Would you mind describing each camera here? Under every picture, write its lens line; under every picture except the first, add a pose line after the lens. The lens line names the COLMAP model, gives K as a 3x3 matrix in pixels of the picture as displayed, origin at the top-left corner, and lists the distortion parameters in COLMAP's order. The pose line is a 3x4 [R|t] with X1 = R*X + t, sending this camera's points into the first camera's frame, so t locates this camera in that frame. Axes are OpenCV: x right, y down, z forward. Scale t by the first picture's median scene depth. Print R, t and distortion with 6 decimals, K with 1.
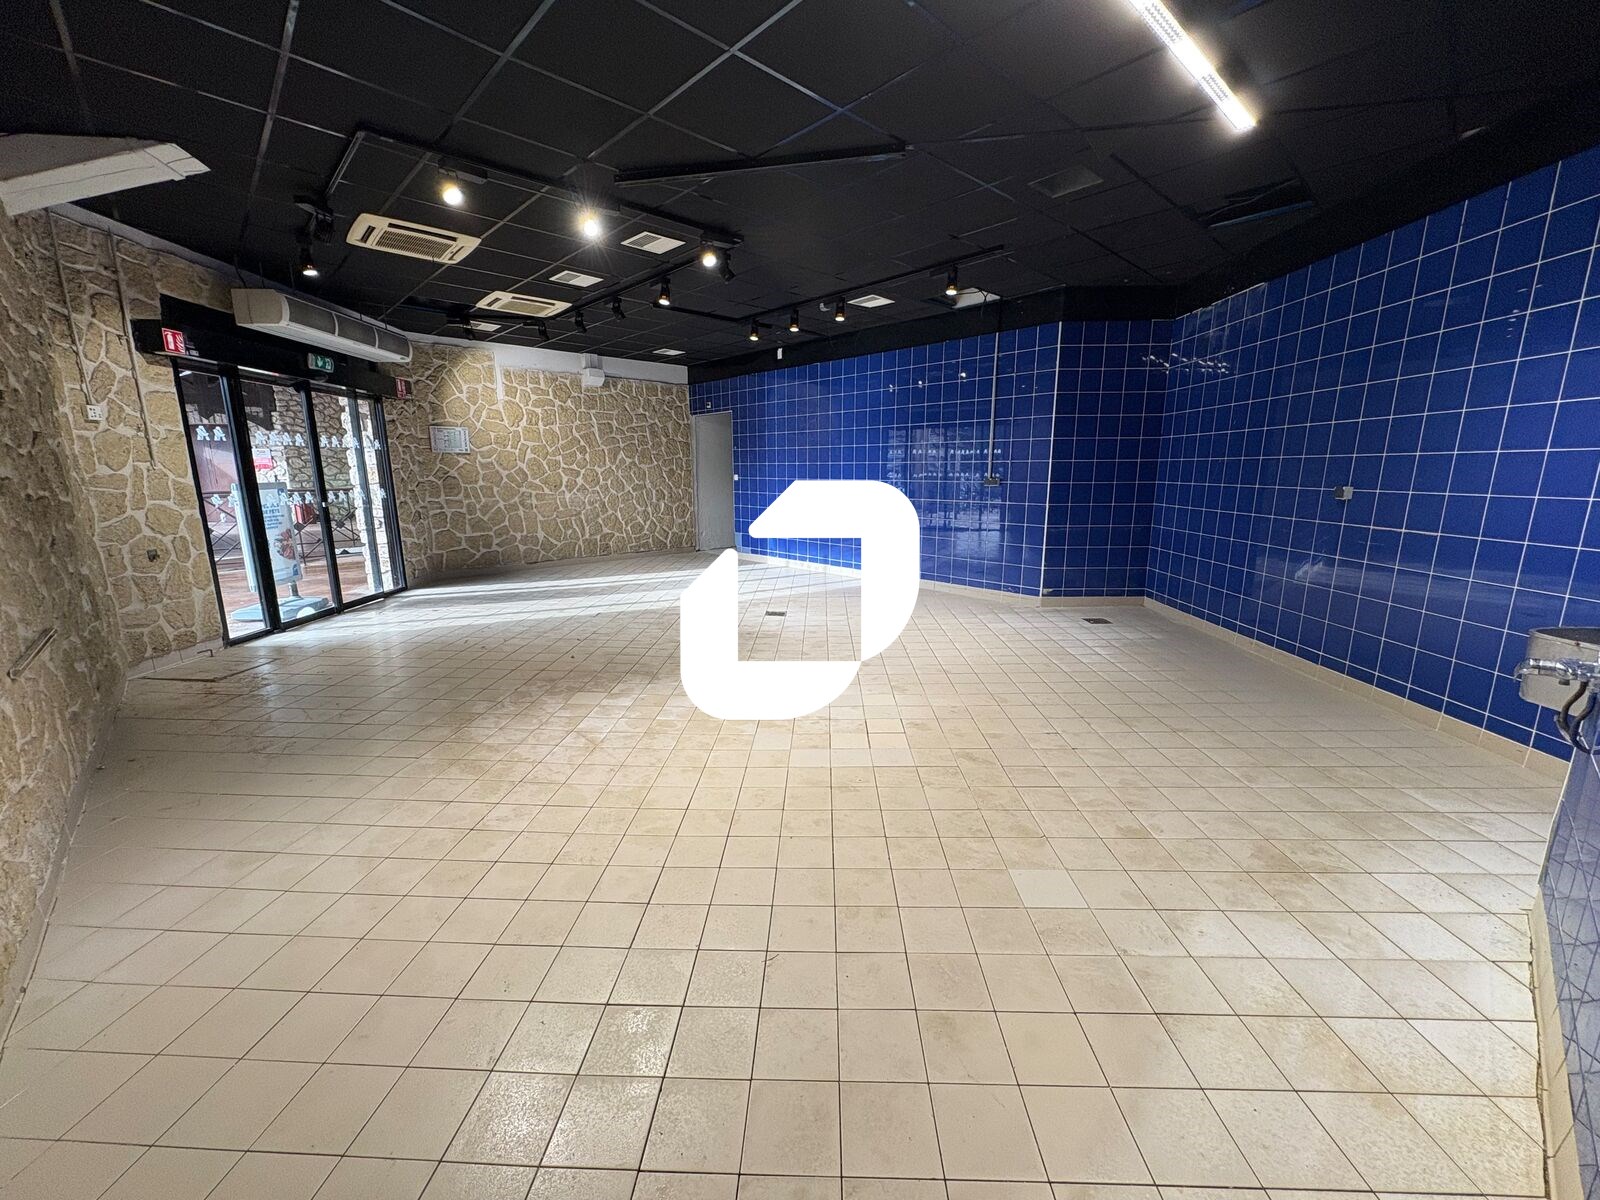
lens RADIAL K [[638.1, 0, 796.4], [0, 638.1, 599.0], [0, 0, 1]] dist [0.001337, -0.000071]
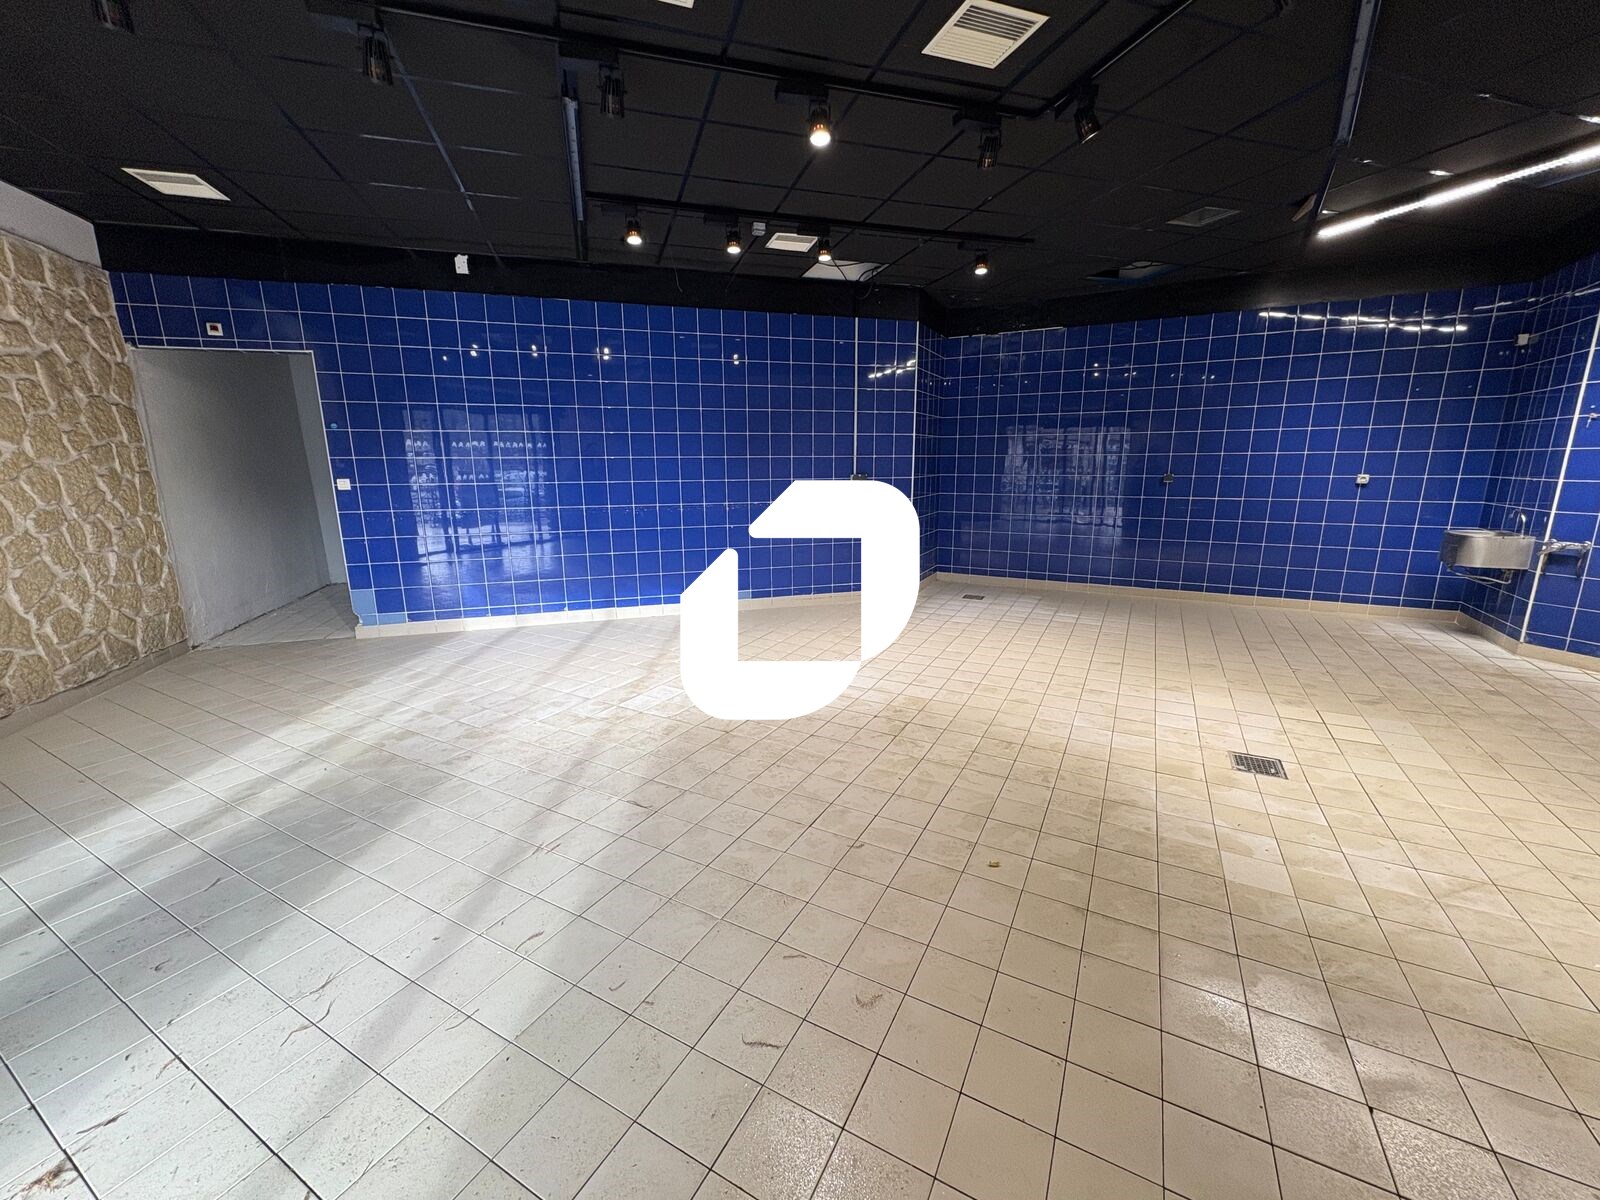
lens RADIAL K [[638.1, 0, 797.6], [0, 638.1, 598.5], [0, 0, 1]] dist [0.001337, -0.000071]
pose [[0.440522, -0.188699, 0.877686, -0.627064], [0.185281, 0.975722, 0.116782, -0.145270], [-0.878414, 0.111173, 0.464789, 0.700722]]
